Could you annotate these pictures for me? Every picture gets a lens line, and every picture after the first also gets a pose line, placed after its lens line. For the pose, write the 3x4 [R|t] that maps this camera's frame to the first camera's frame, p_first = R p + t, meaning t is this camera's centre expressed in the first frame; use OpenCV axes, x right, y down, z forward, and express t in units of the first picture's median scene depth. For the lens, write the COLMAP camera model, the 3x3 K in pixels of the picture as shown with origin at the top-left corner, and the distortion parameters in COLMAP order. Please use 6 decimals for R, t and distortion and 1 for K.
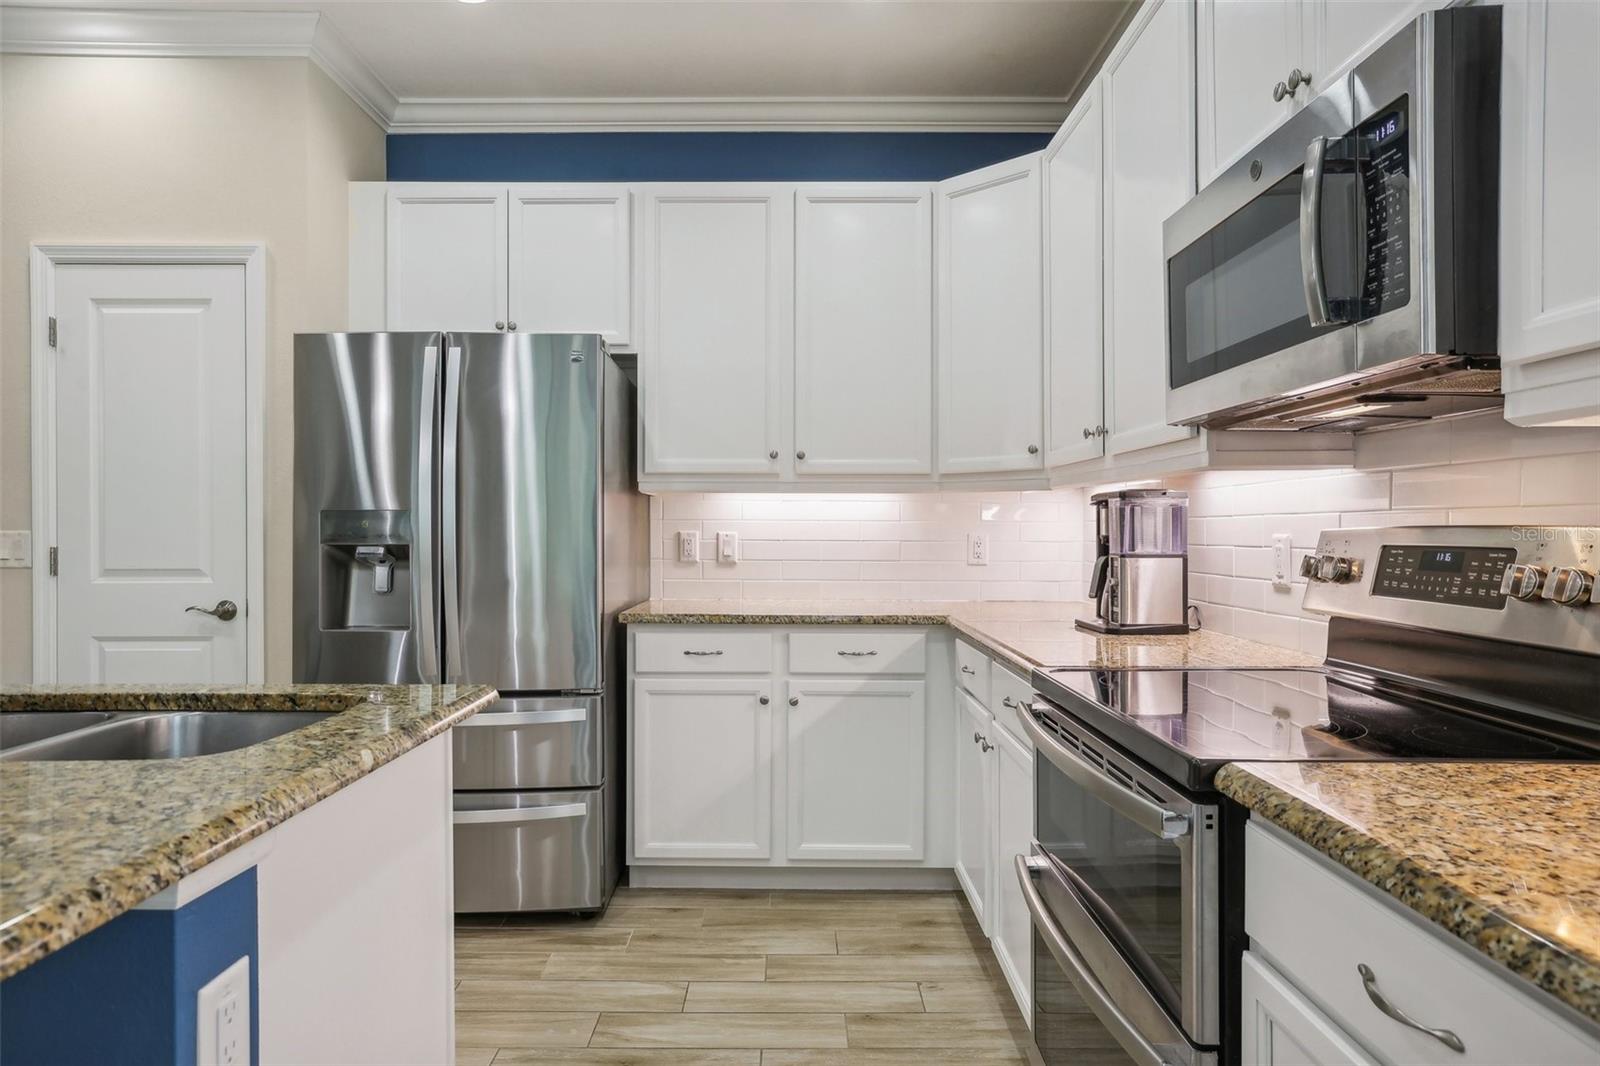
lens RADIAL K [[918.0, 0, 791.3], [0, 918.0, 531.8], [0, 0, 1]] dist [-0.023253, 0.021593]
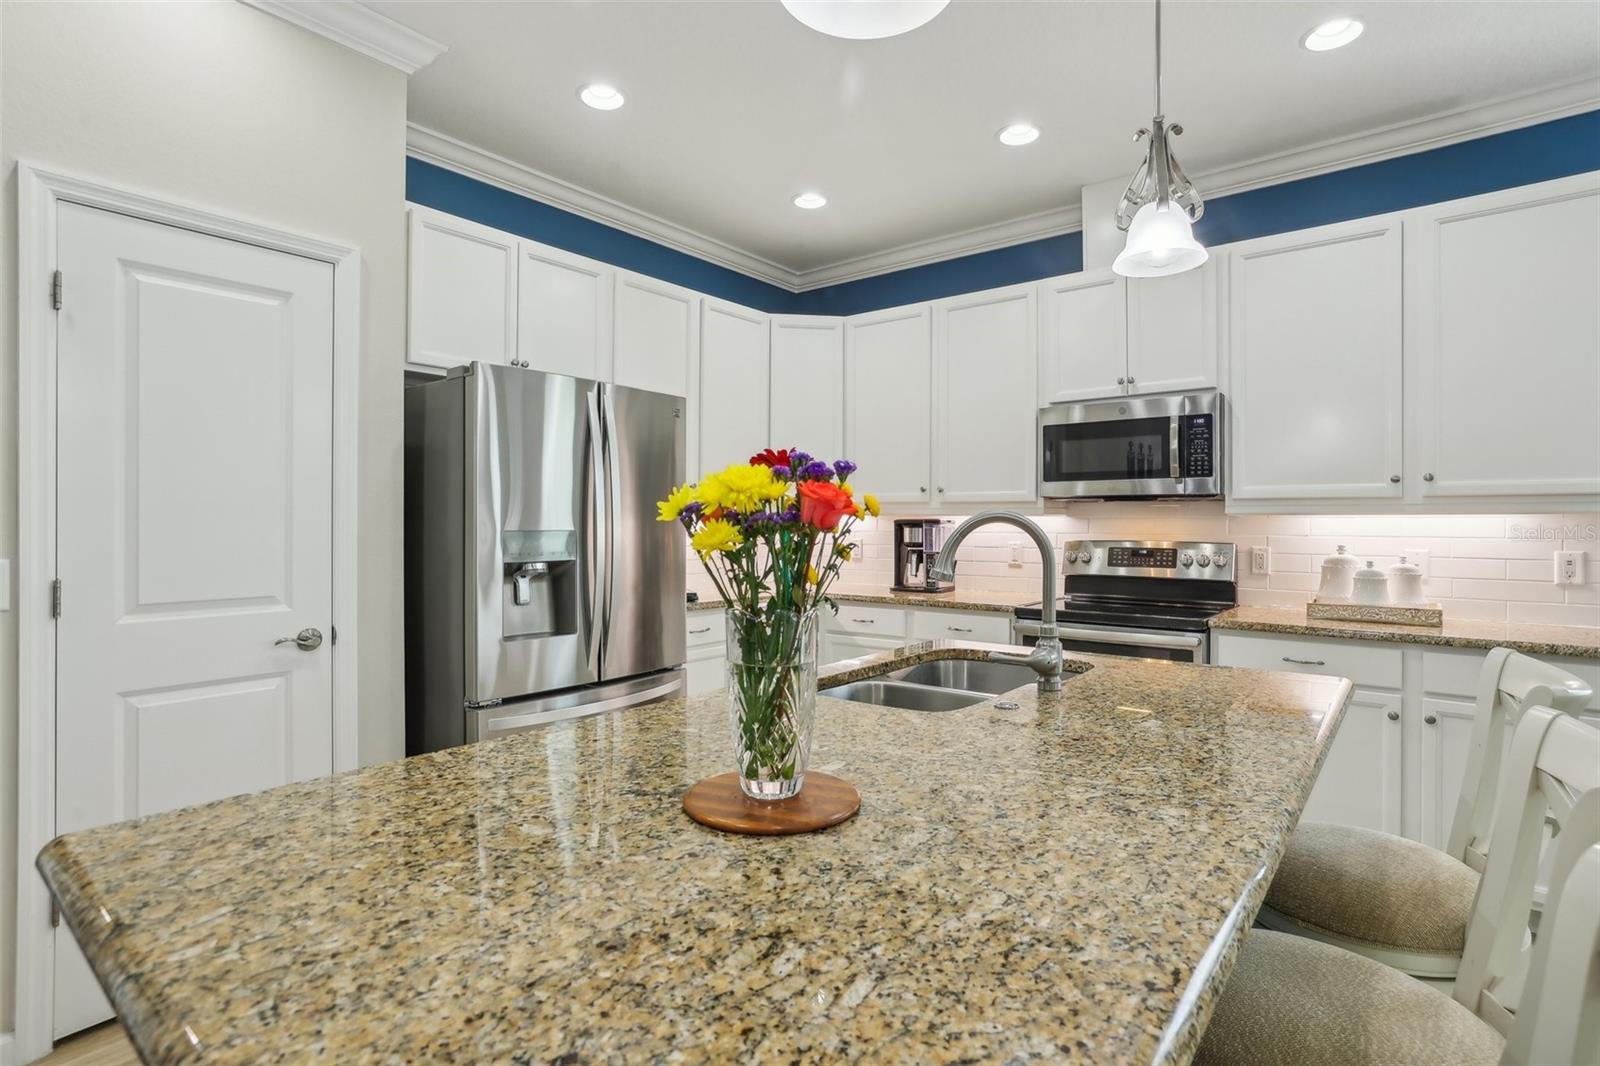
lens RADIAL K [[774.7, 0, 814.3], [0, 774.7, 523.4], [0, 0, 1]] dist [-0.028784, 0.011003]
pose [[0.627296, 0.001850, 0.778779, -0.906901], [-0.000323, 0.999998, -0.002116, -0.027962], [-0.778781, 0.001076, 0.627295, 0.130538]]
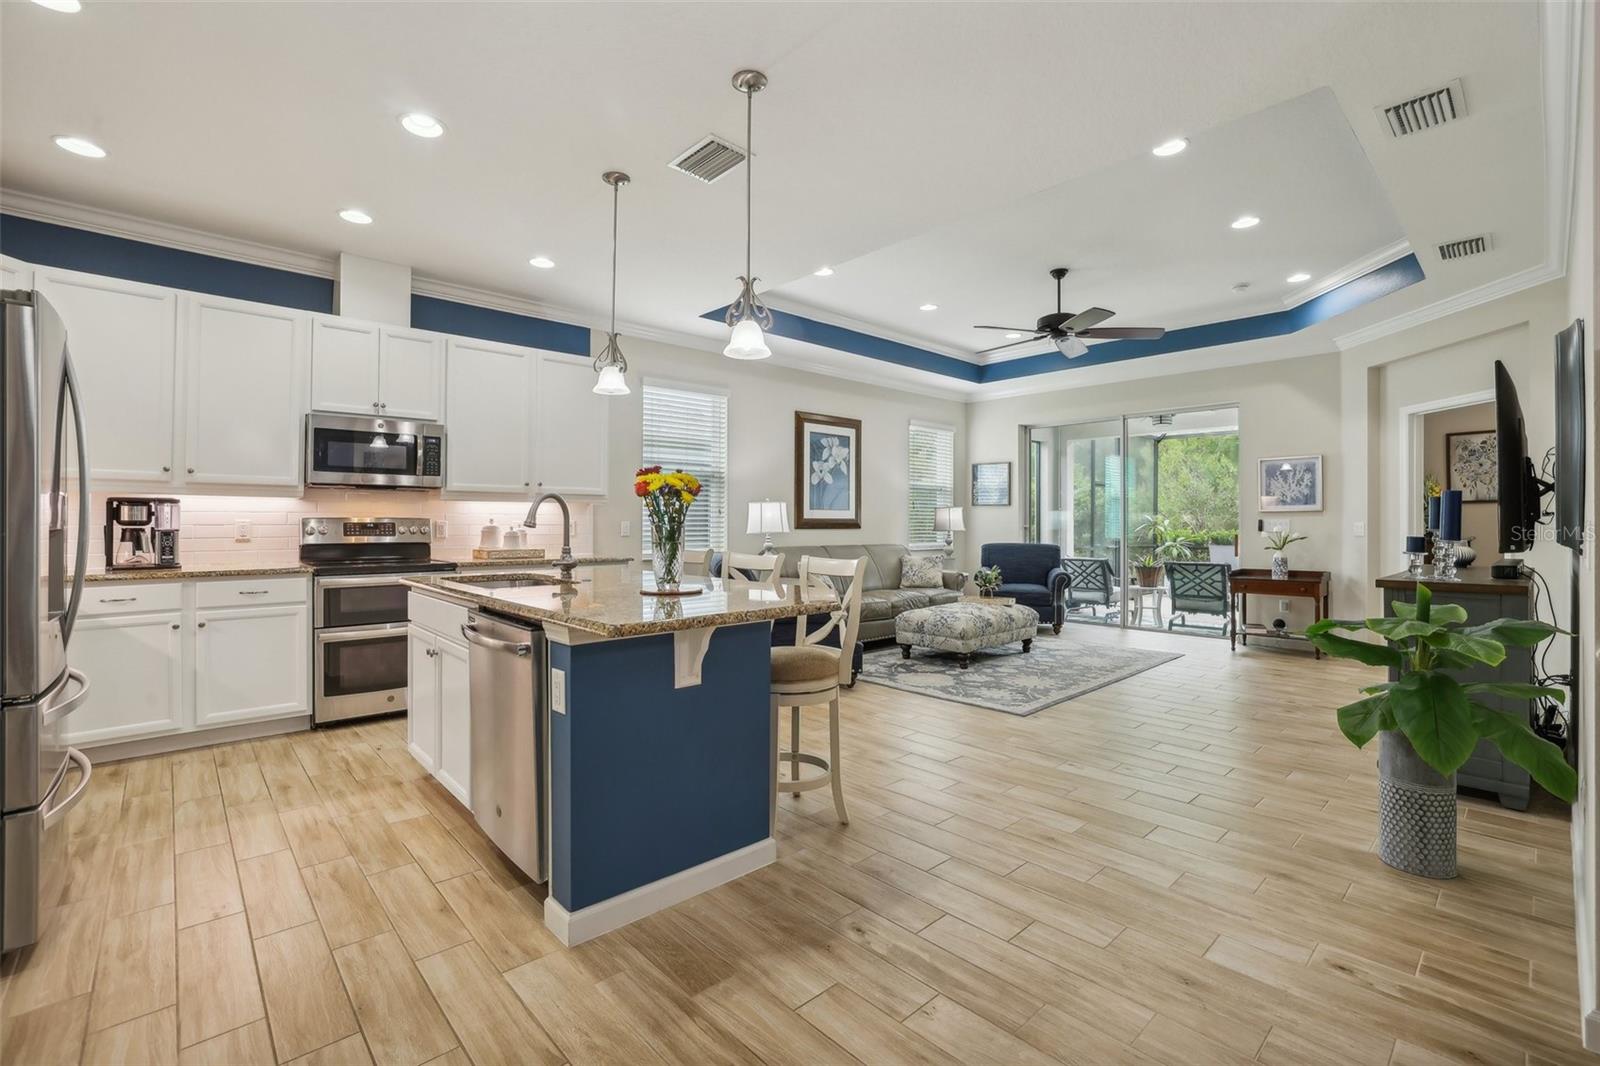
lens RADIAL K [[706.4, 0, 791.6], [0, 706.4, 518.9], [0, 0, 1]] dist [-0.036394, 0.012141]
pose [[-0.673126, 0.000512, 0.739528, -1.409390], [0.000209, 1.000000, -0.000501, 0.000391], [-0.739528, -0.000183, -0.673126, 0.831642]]
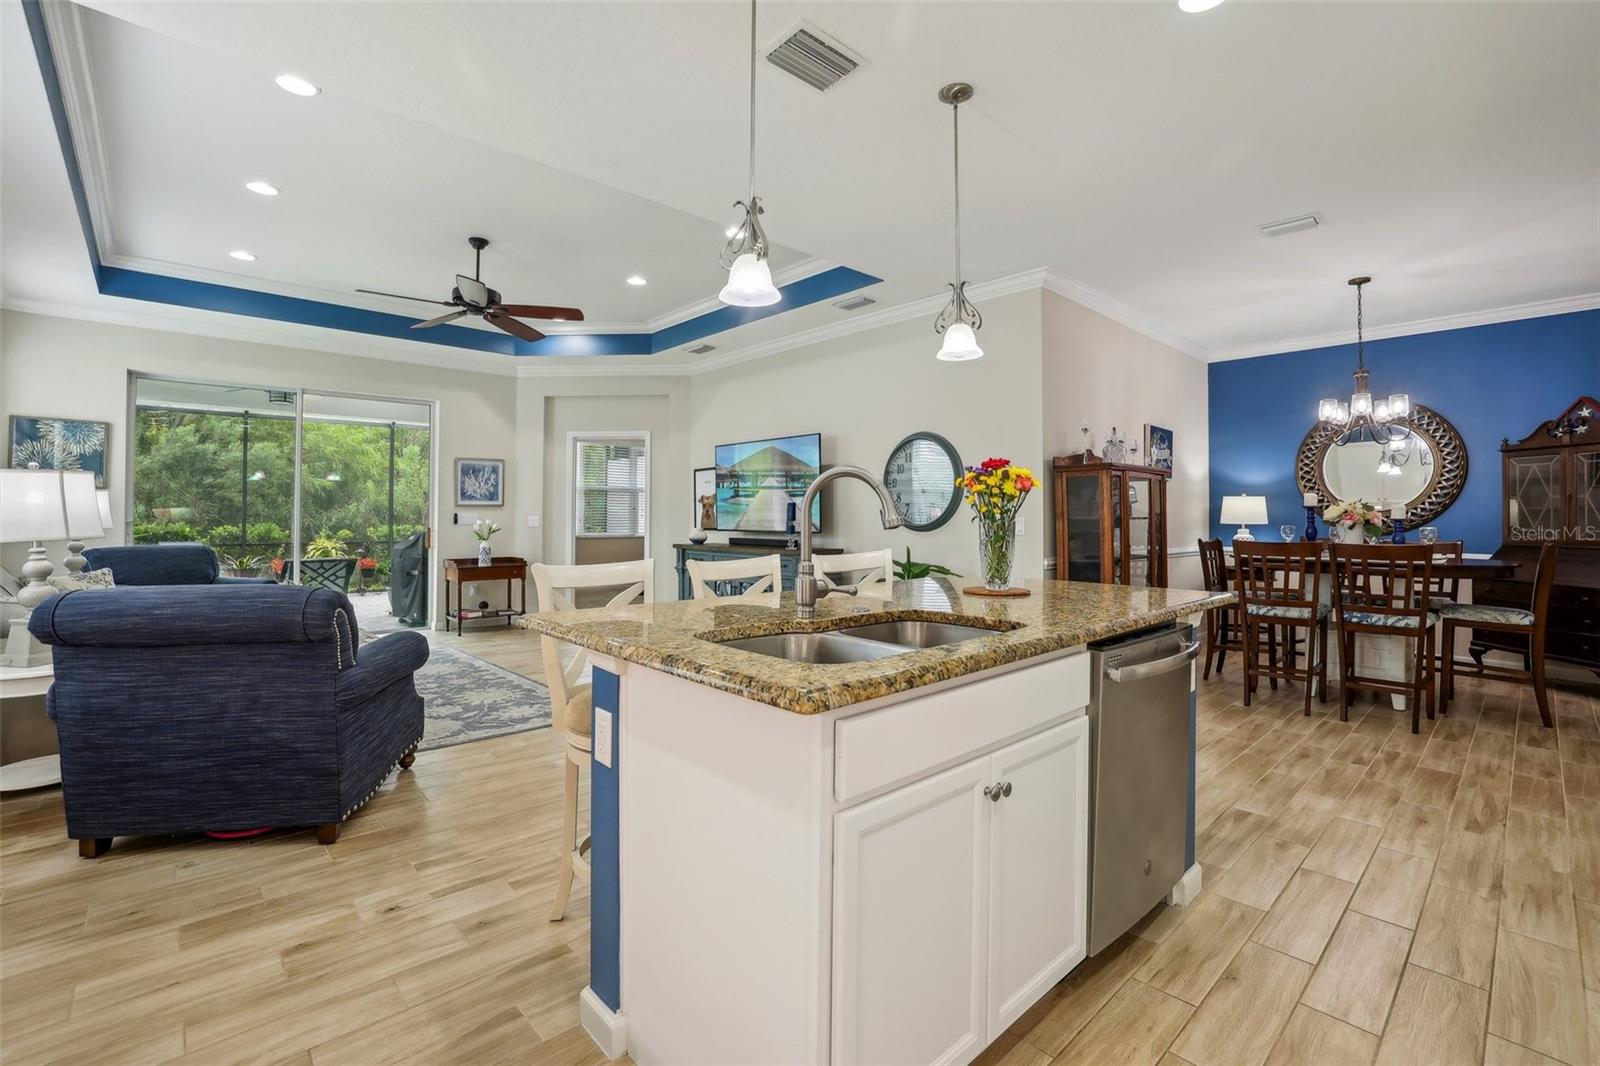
lens RADIAL K [[706.4, 0, 786.2], [0, 706.4, 498.1], [0, 0, 1]] dist [-0.036394, 0.012141]
pose [[-0.736843, -0.020382, -0.675756, 0.075766], [-0.005612, 0.999695, -0.024033, 0.002034], [0.676040, -0.013916, -0.736733, 0.800475]]
